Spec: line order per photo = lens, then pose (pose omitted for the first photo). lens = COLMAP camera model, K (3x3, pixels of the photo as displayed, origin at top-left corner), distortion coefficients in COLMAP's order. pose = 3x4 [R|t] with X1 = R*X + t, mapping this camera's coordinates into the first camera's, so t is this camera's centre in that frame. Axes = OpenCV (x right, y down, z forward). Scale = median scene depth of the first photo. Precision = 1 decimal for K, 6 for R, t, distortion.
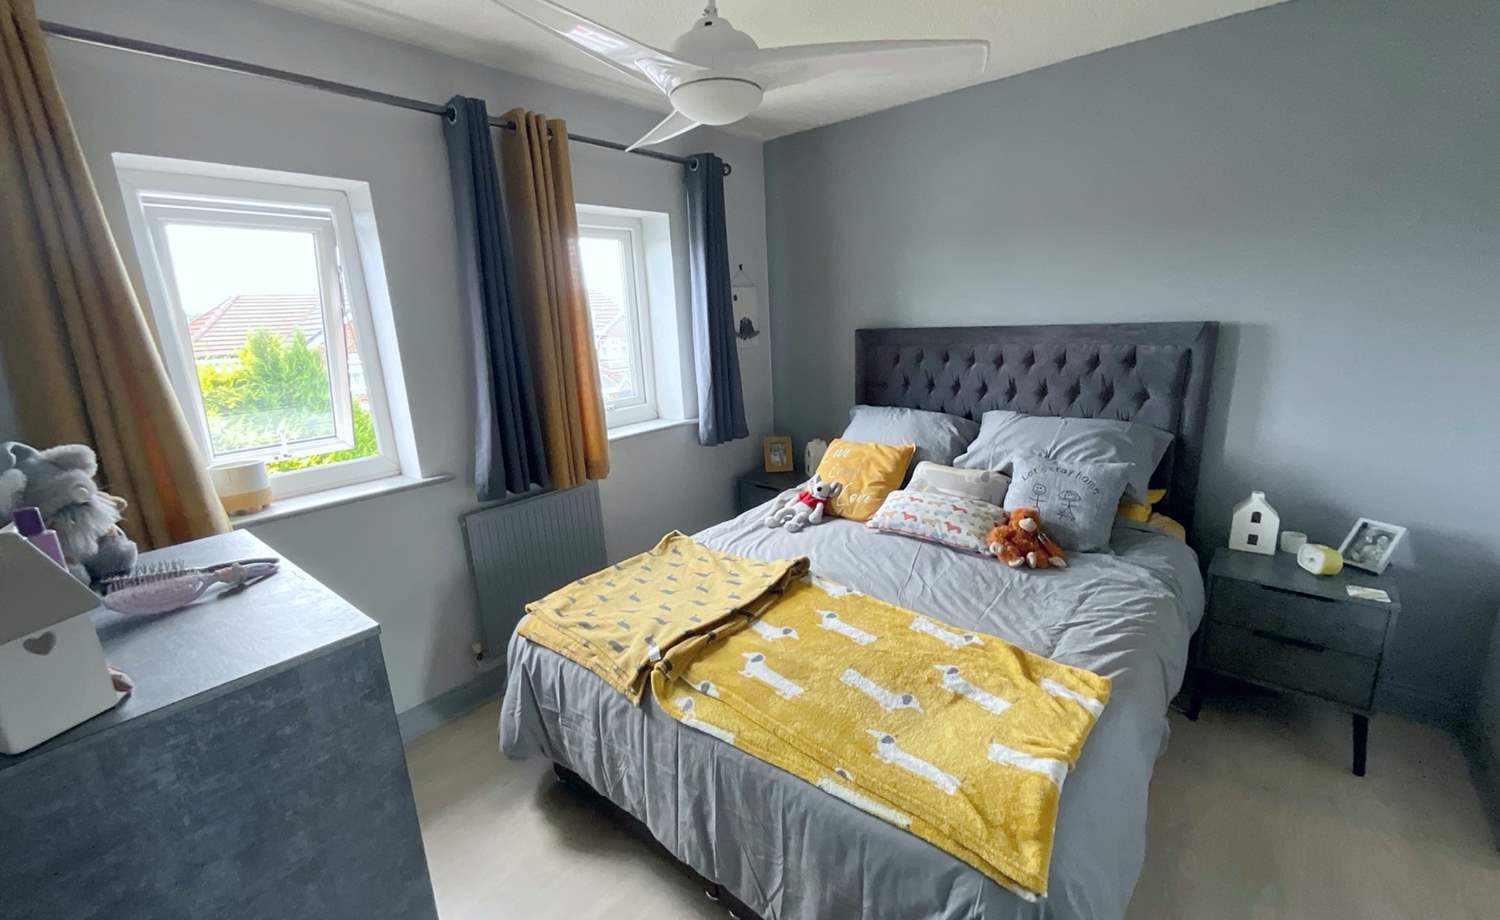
lens RADIAL K [[608.7, 0, 751.0], [0, 608.7, 459.8], [0, 0, 1]] dist [-0.003194, 0.000674]
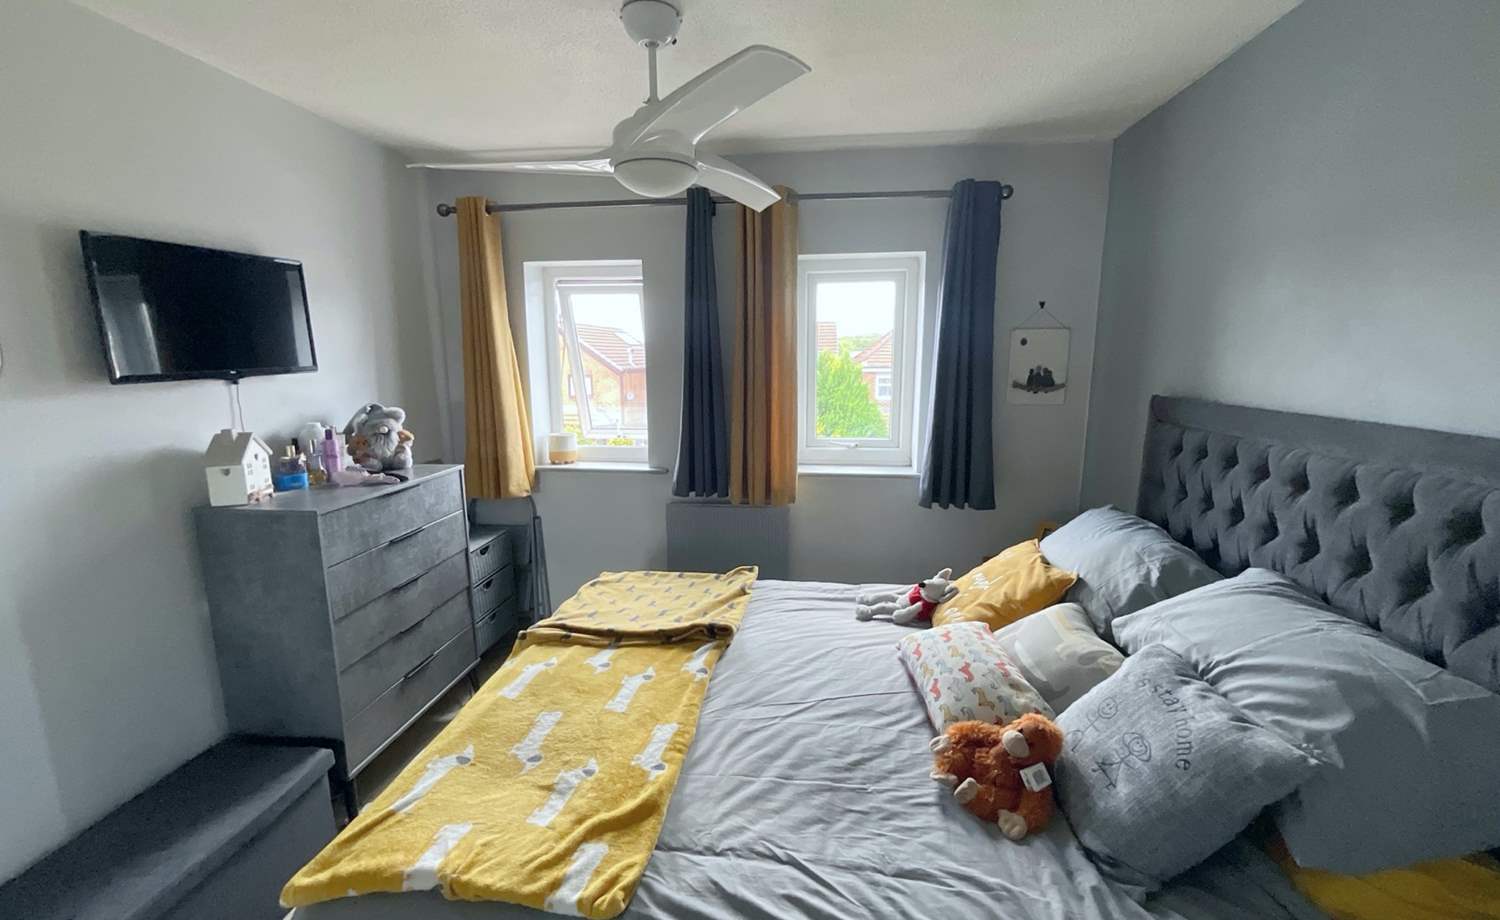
lens RADIAL K [[608.7, 0, 752.6], [0, 608.7, 465.5], [0, 0, 1]] dist [-0.003194, 0.000674]
pose [[0.549639, 0.197169, -0.811801, 0.703273], [-0.219005, 0.971771, 0.087743, -0.146236], [0.806185, 0.129562, 0.577304, 0.387495]]
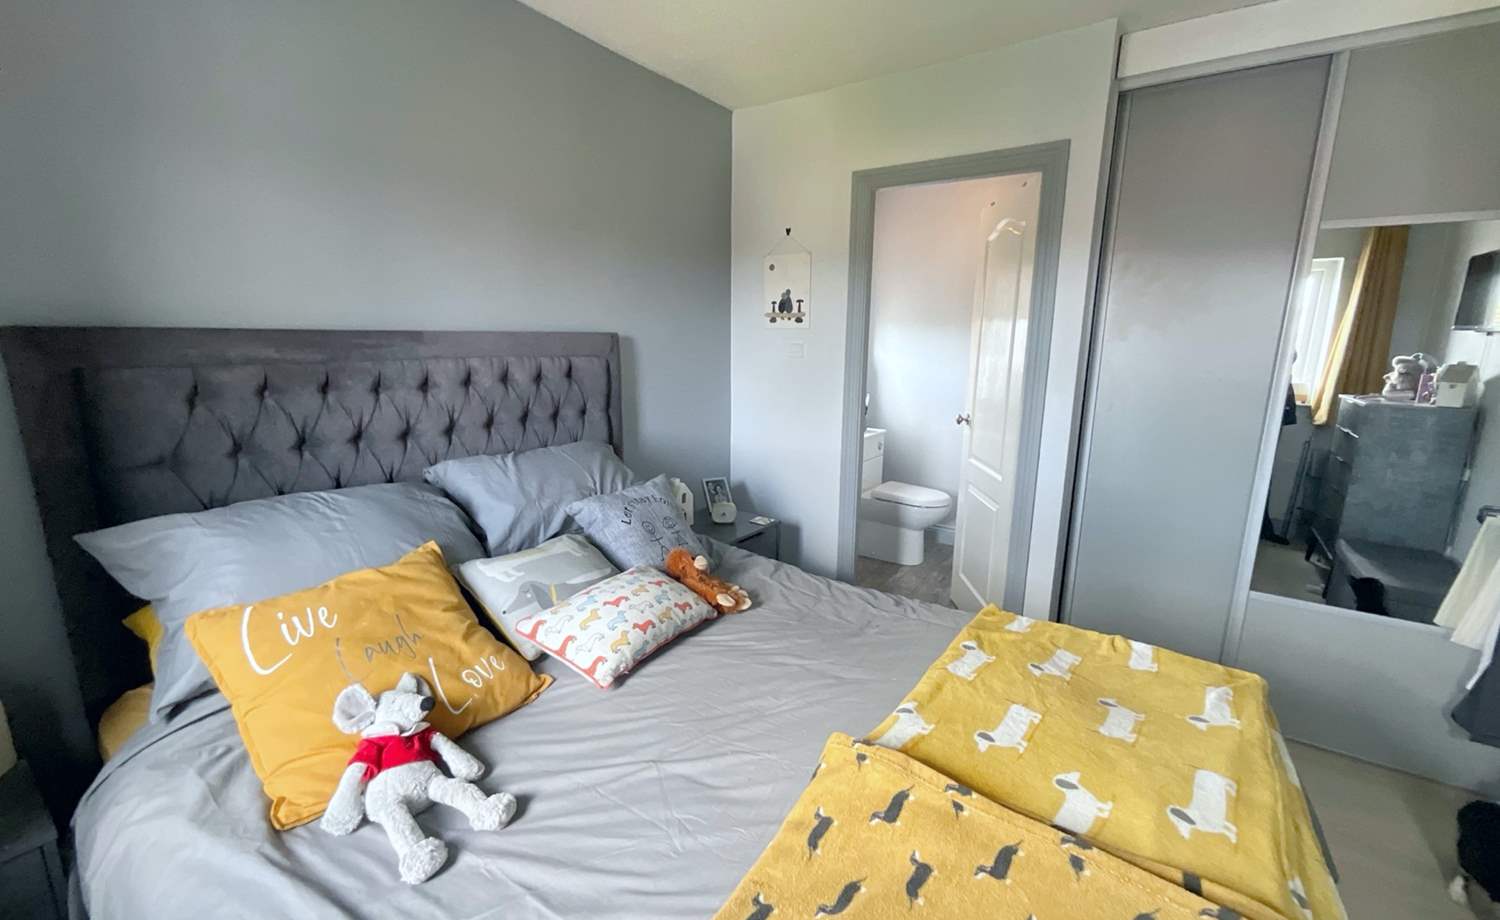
lens RADIAL K [[608.7, 0, 753.1], [0, 608.7, 454.9], [0, 0, 1]] dist [-0.003194, 0.000674]
pose [[-0.100316, -0.148275, 0.983845, -0.326196], [0.227617, 0.959189, 0.167768, -0.149062], [-0.968570, 0.240770, -0.062473, 0.892744]]
